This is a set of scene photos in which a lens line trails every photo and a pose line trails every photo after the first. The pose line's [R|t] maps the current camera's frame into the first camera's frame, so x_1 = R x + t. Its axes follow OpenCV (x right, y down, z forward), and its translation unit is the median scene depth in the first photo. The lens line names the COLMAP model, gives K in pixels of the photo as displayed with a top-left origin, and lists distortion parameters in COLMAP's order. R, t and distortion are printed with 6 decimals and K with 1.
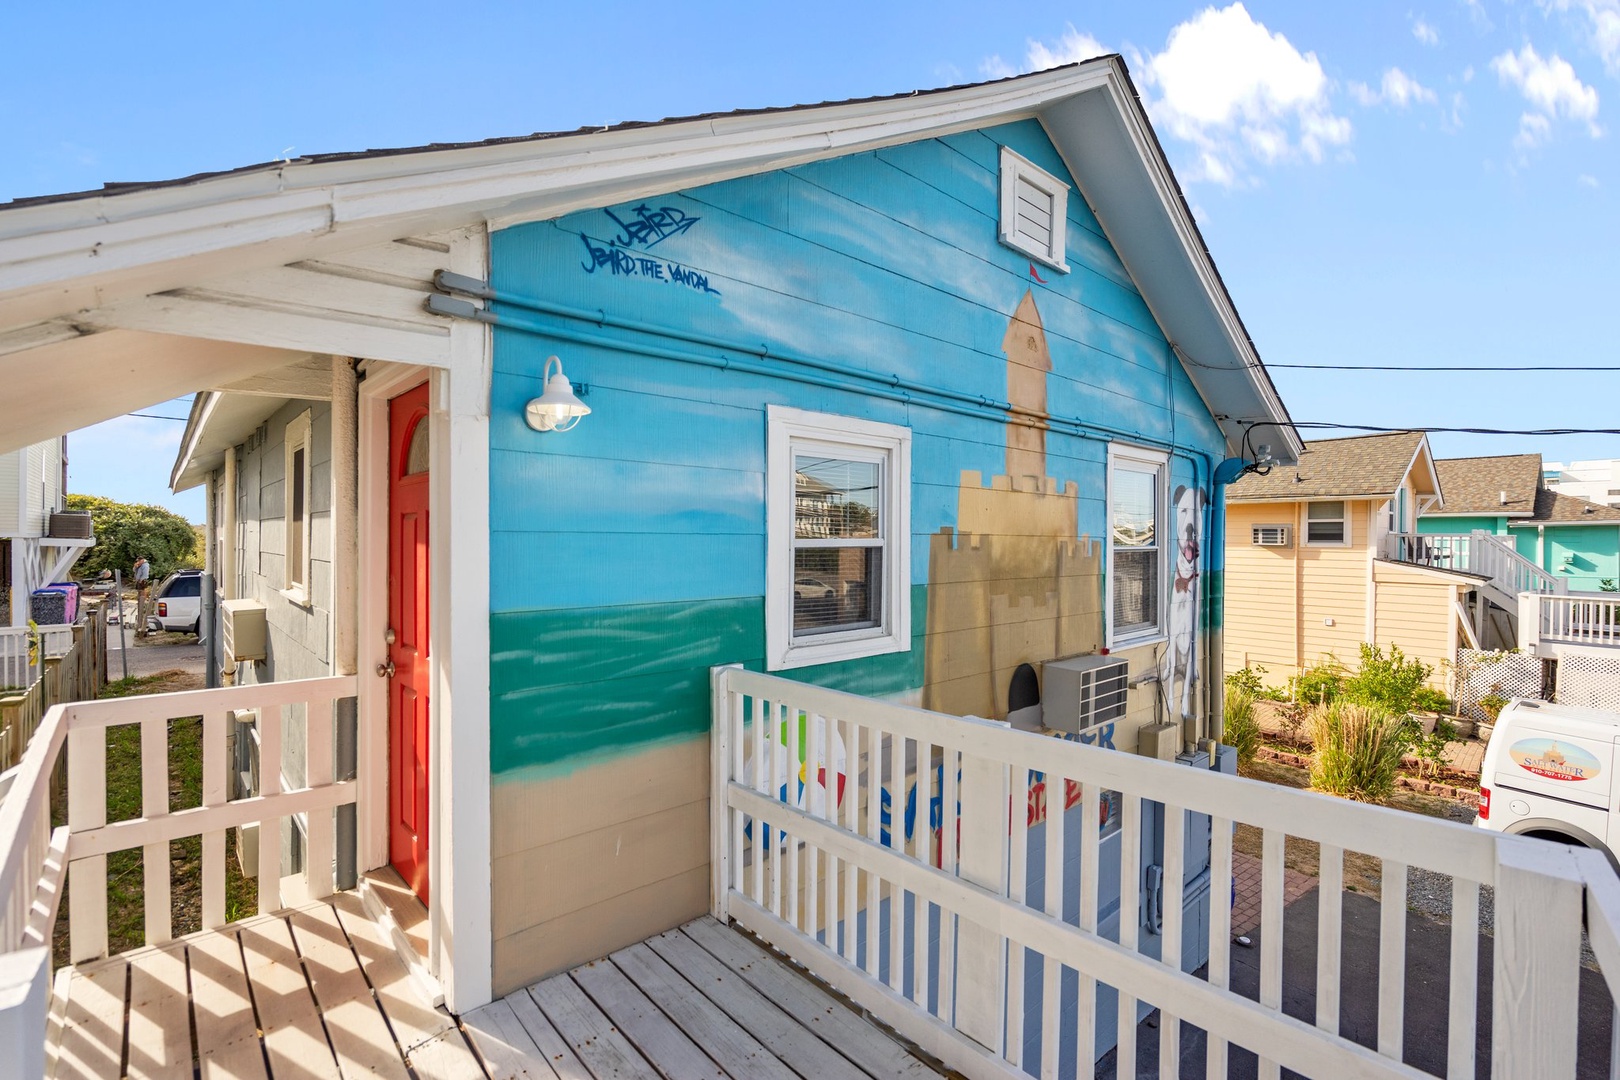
lens RADIAL K [[762.7, 0, 809.3], [0, 762.7, 545.3], [0, 0, 1]] dist [0.001901, 0.001807]
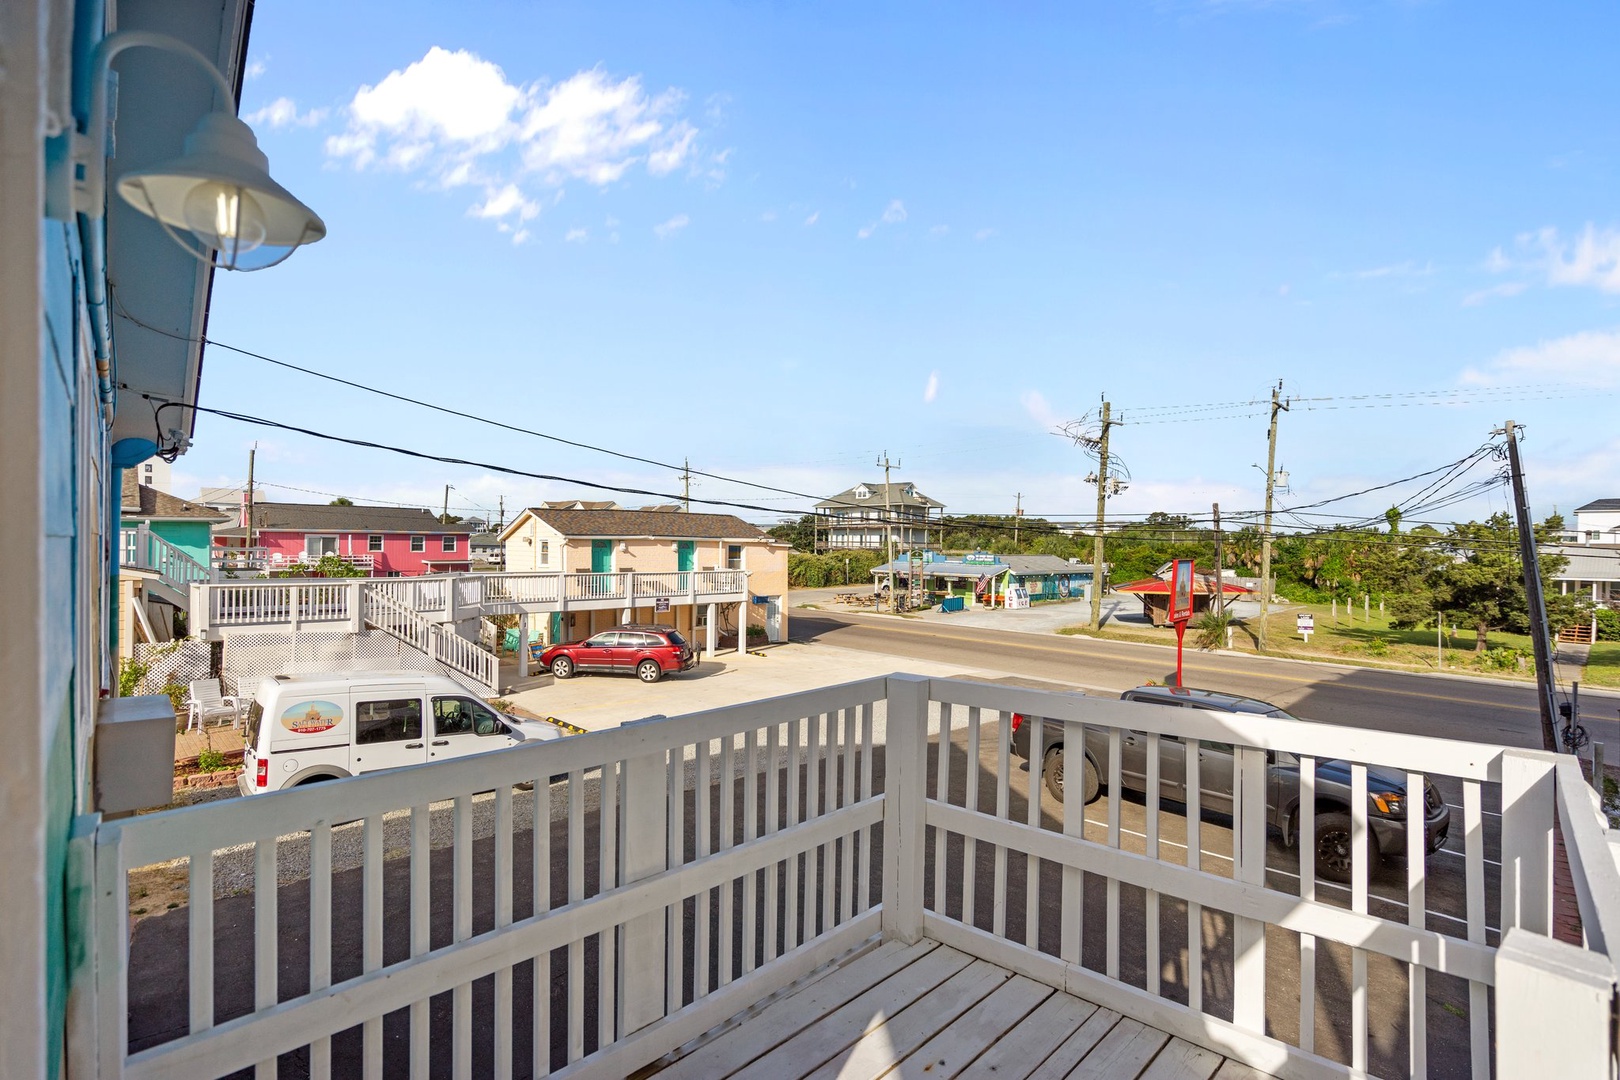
lens RADIAL K [[762.7, 0, 807.9], [0, 762.7, 549.9], [0, 0, 1]] dist [0.001901, 0.001807]
pose [[-0.026133, -0.012307, 0.999583, -0.170557], [-0.005386, 0.999911, 0.012171, -0.003550], [-0.999644, -0.005066, -0.026197, 0.165878]]
